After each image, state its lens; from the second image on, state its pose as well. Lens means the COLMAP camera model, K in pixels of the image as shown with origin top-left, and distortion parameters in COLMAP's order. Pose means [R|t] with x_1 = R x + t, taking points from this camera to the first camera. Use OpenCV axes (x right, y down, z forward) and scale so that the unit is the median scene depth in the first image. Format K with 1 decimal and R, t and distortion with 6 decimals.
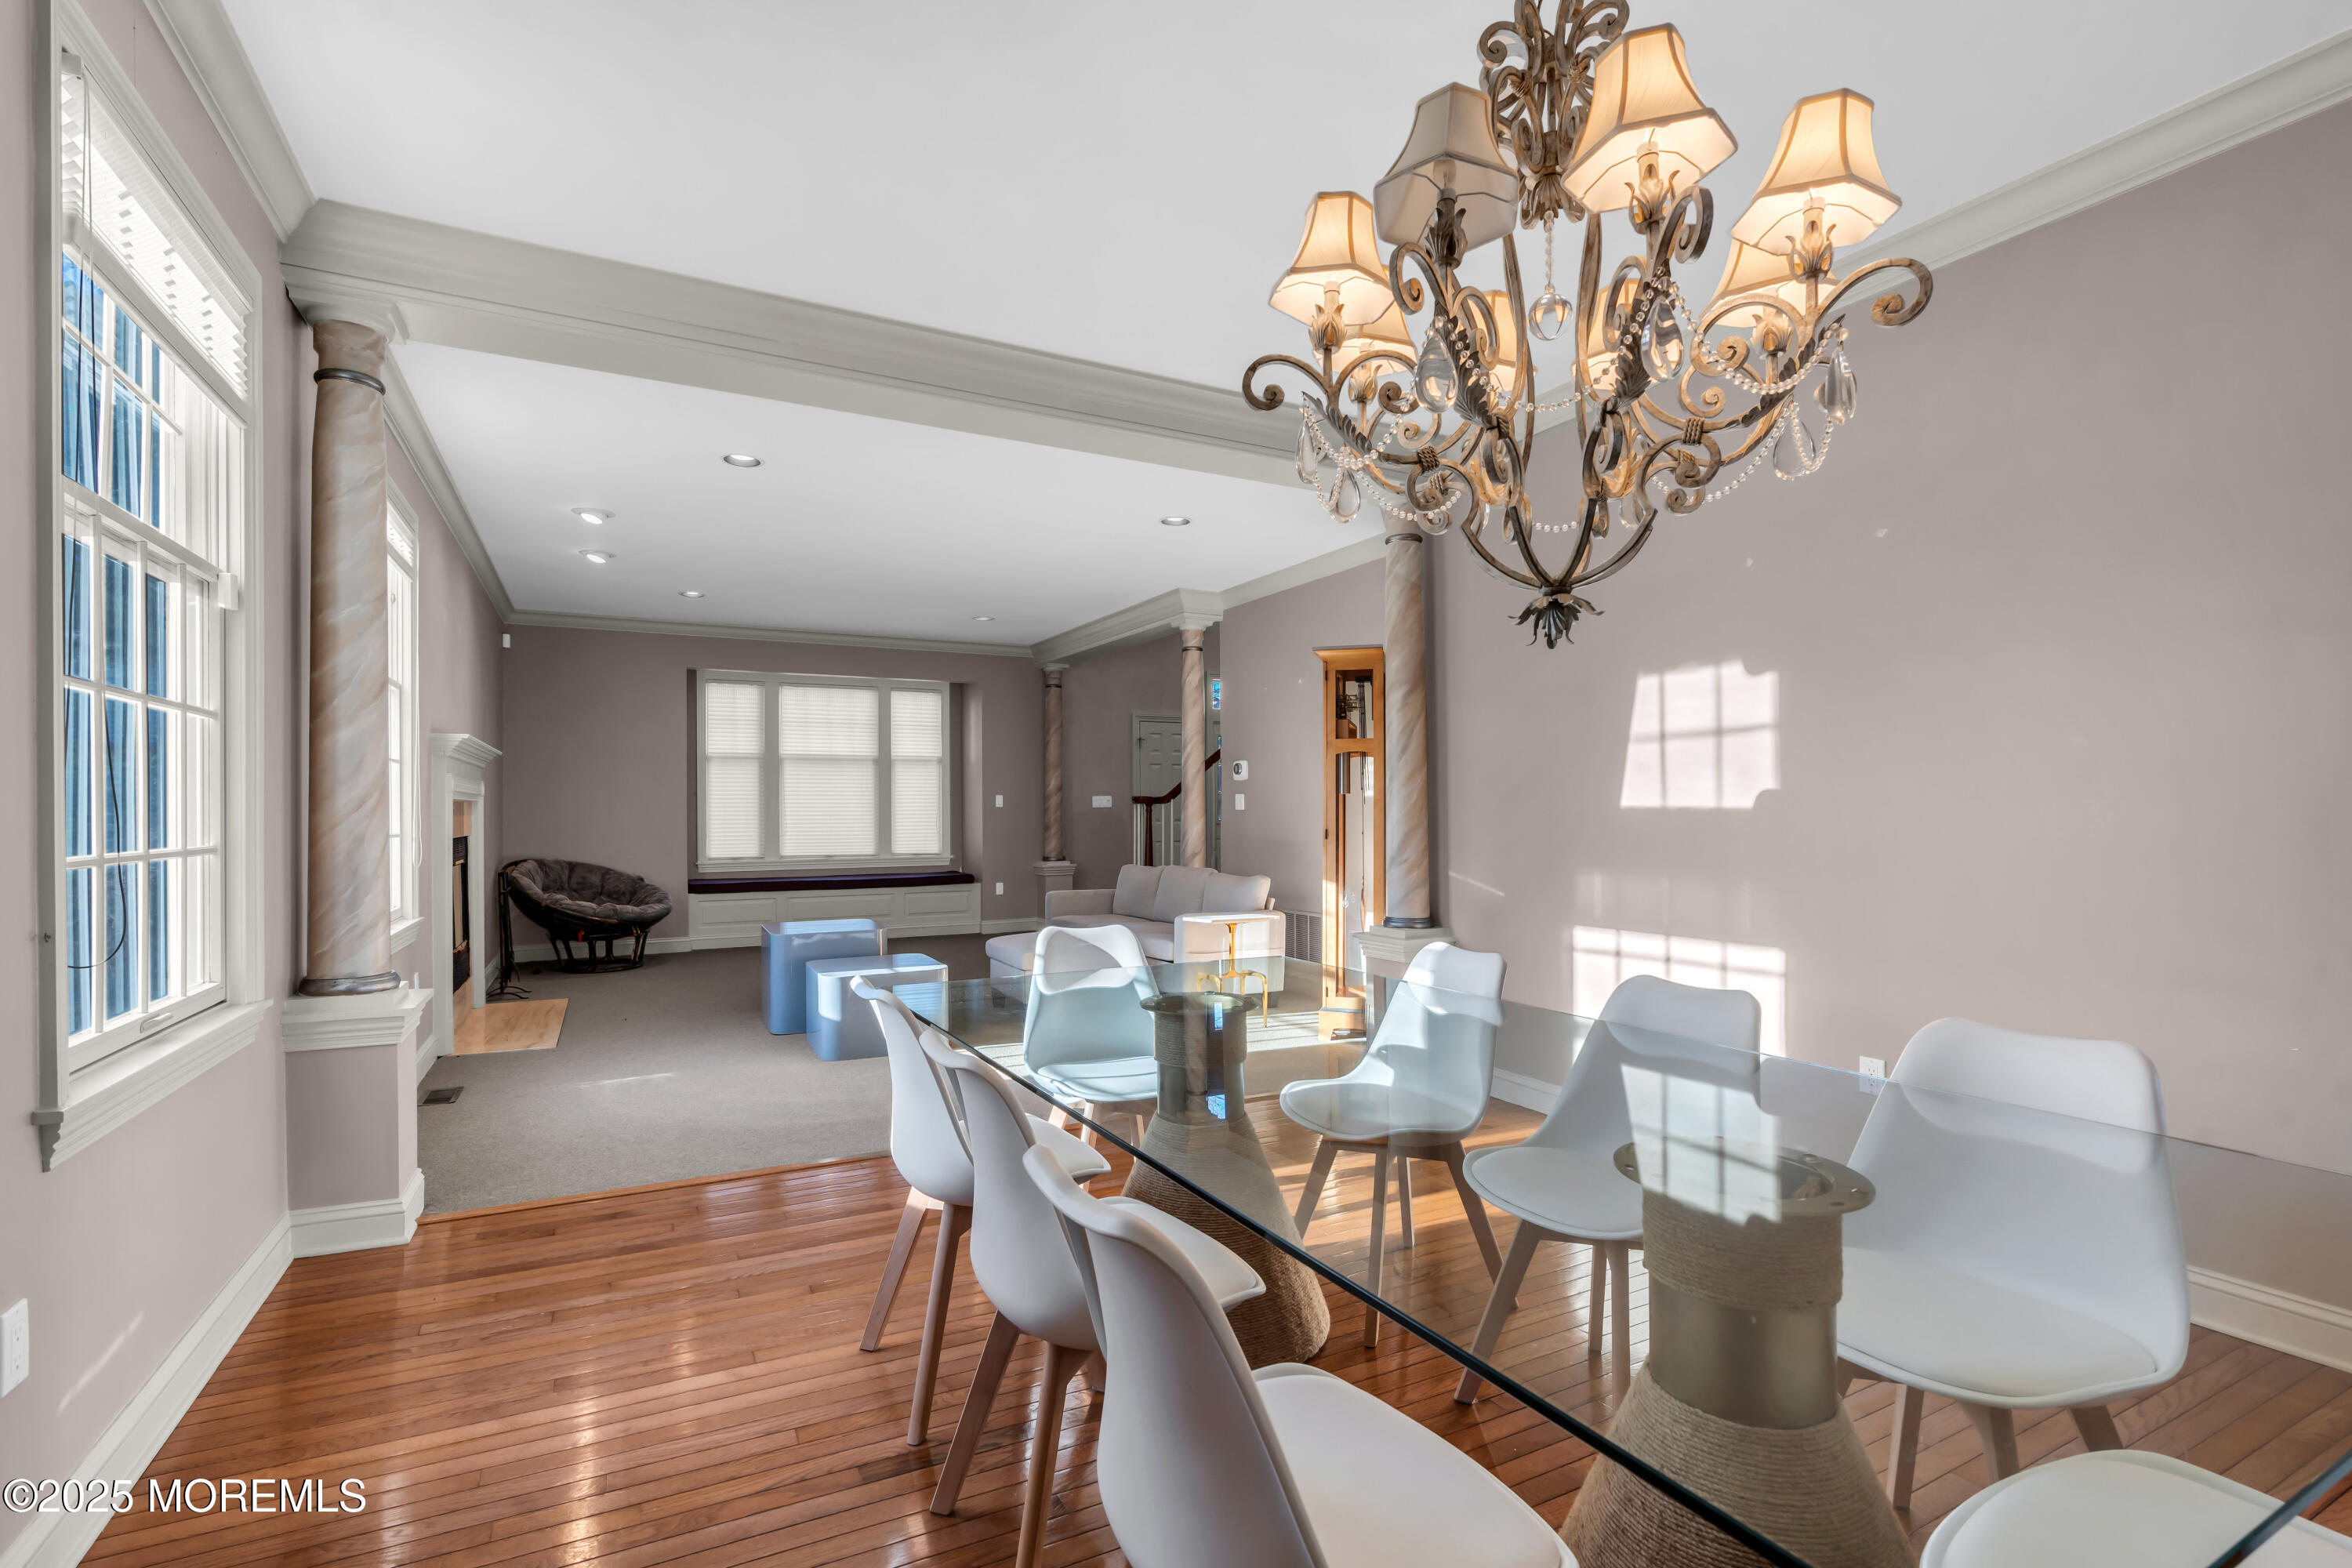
lens RADIAL K [[1074.3, 0, 1171.2], [0, 1074.3, 805.1], [0, 0, 1]] dist [-0.004177, -0.000195]
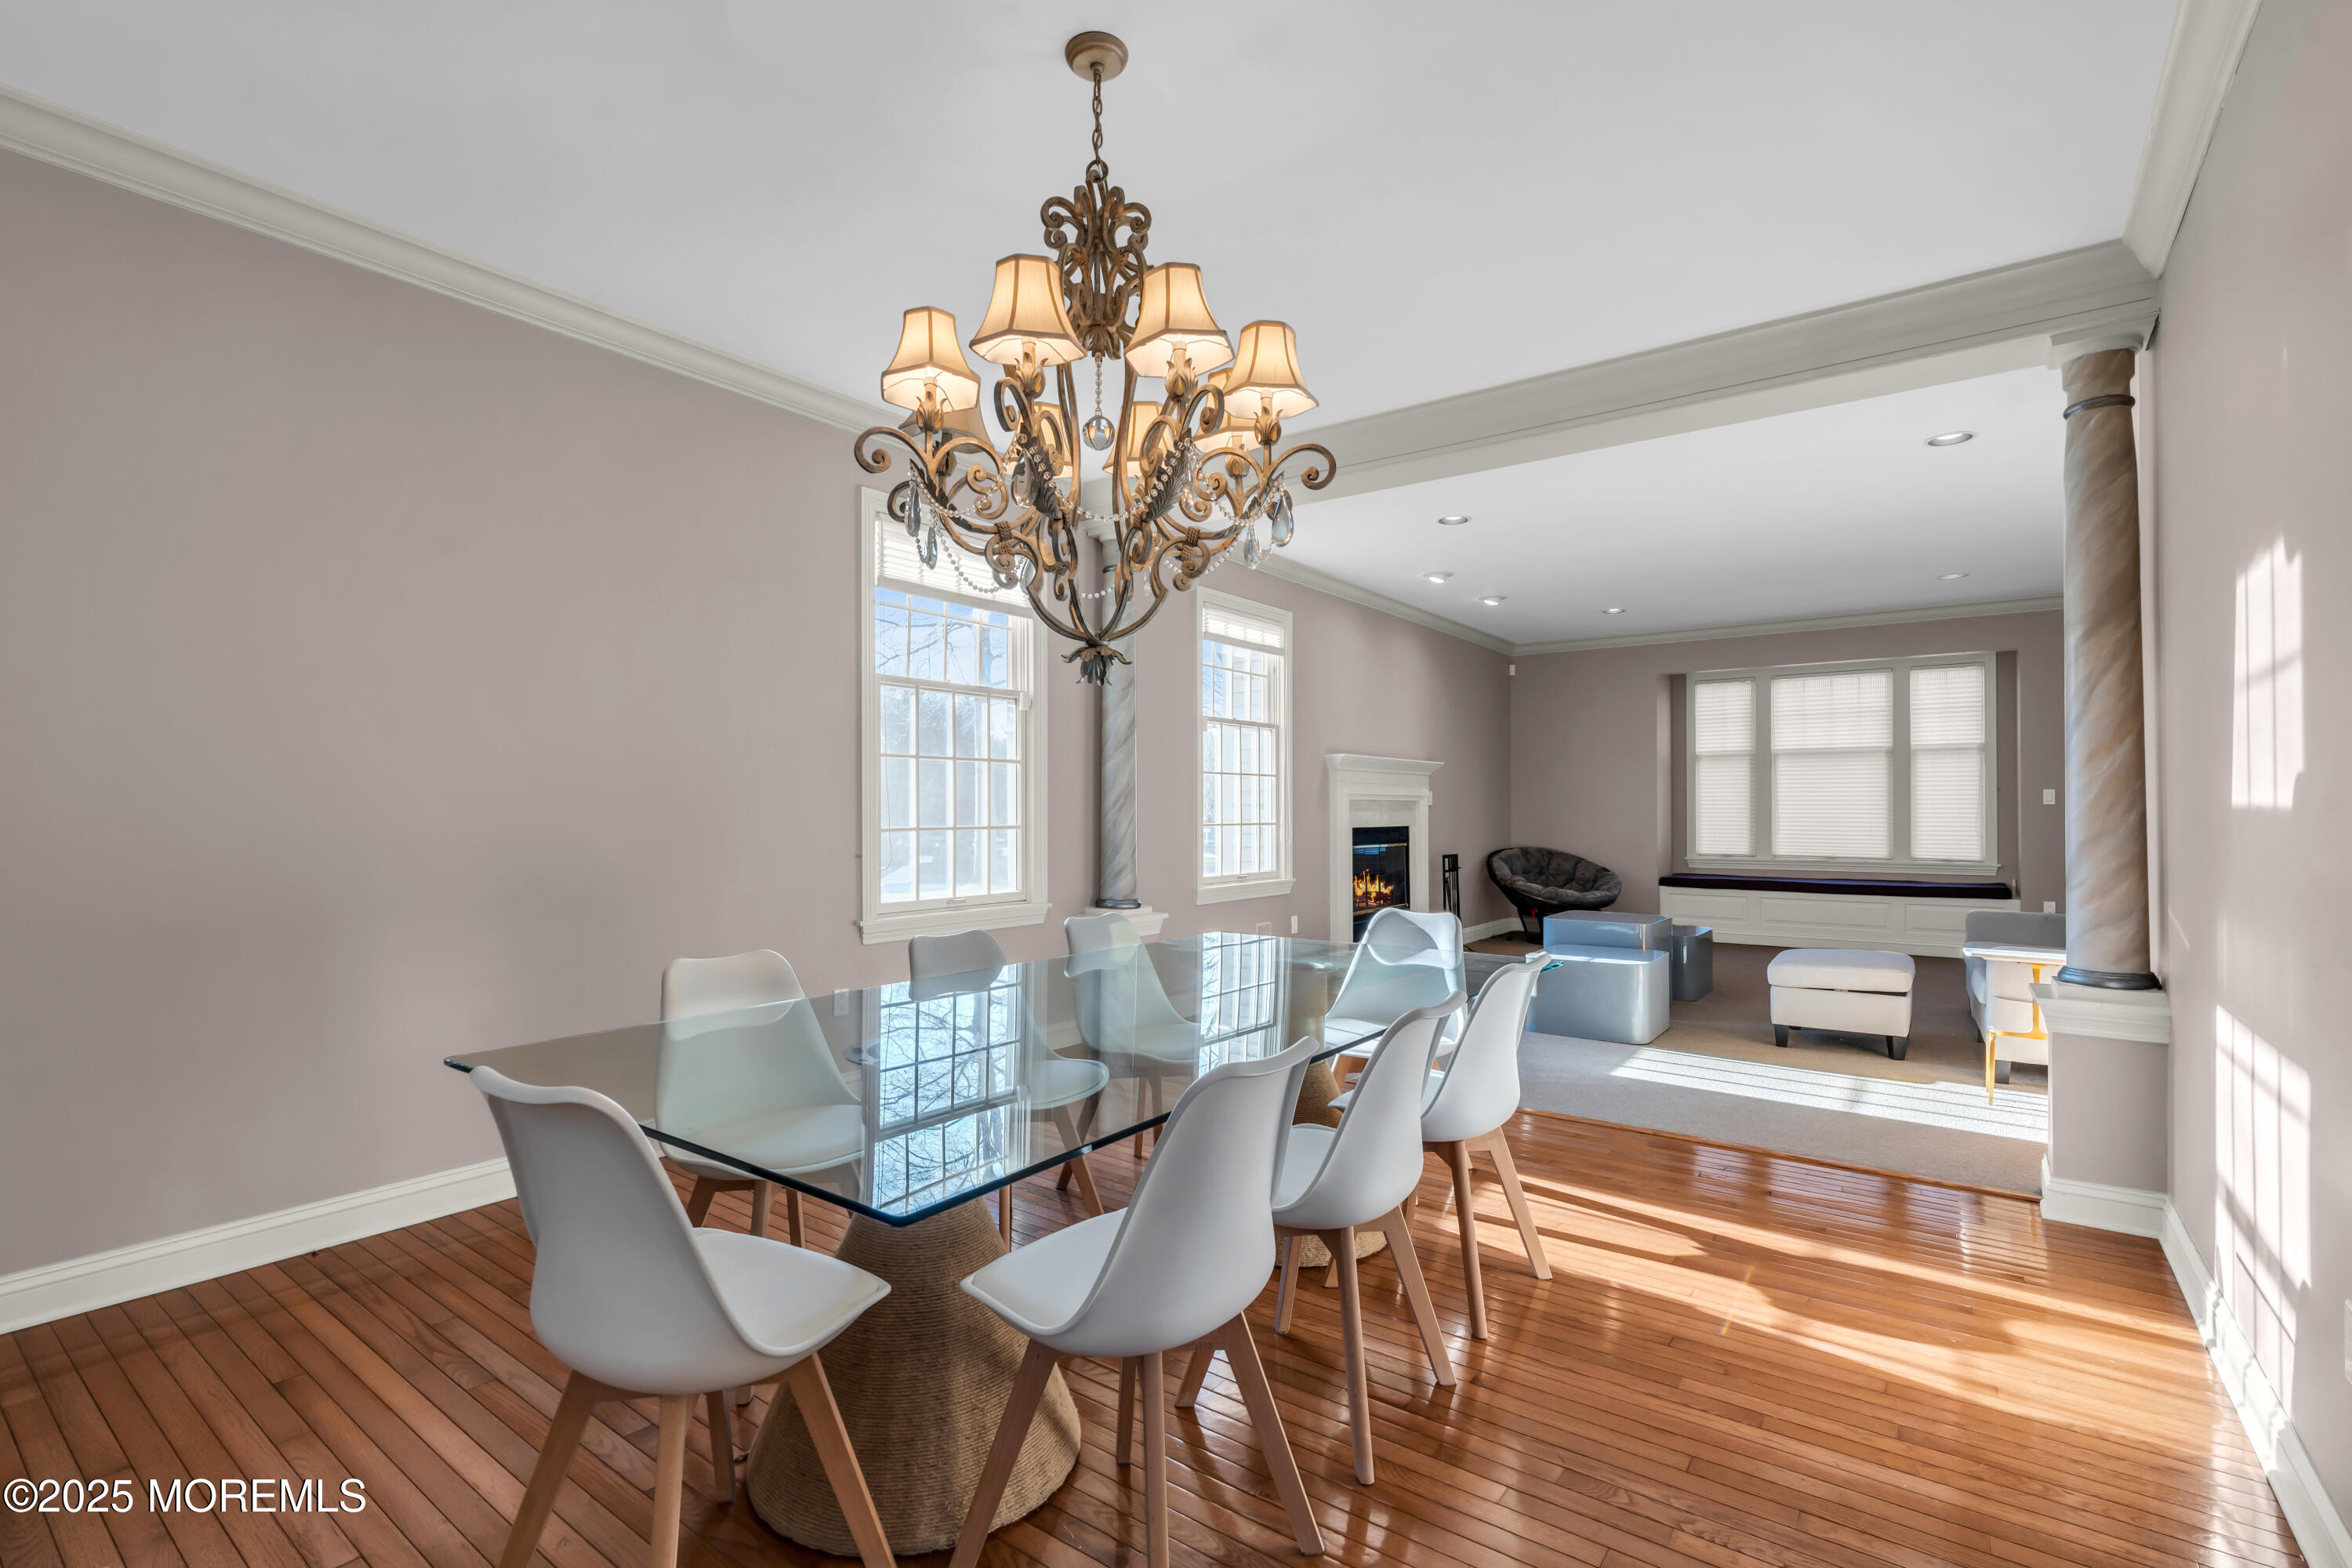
lens RADIAL K [[1074.3, 0, 1183.4], [0, 1074.3, 794.6], [0, 0, 1]] dist [-0.004177, -0.000195]
pose [[0.455921, -0.009369, -0.889971, 0.541260], [0.002697, 0.999955, -0.009145, 0.001006], [0.890016, 0.001769, 0.455925, 0.173637]]
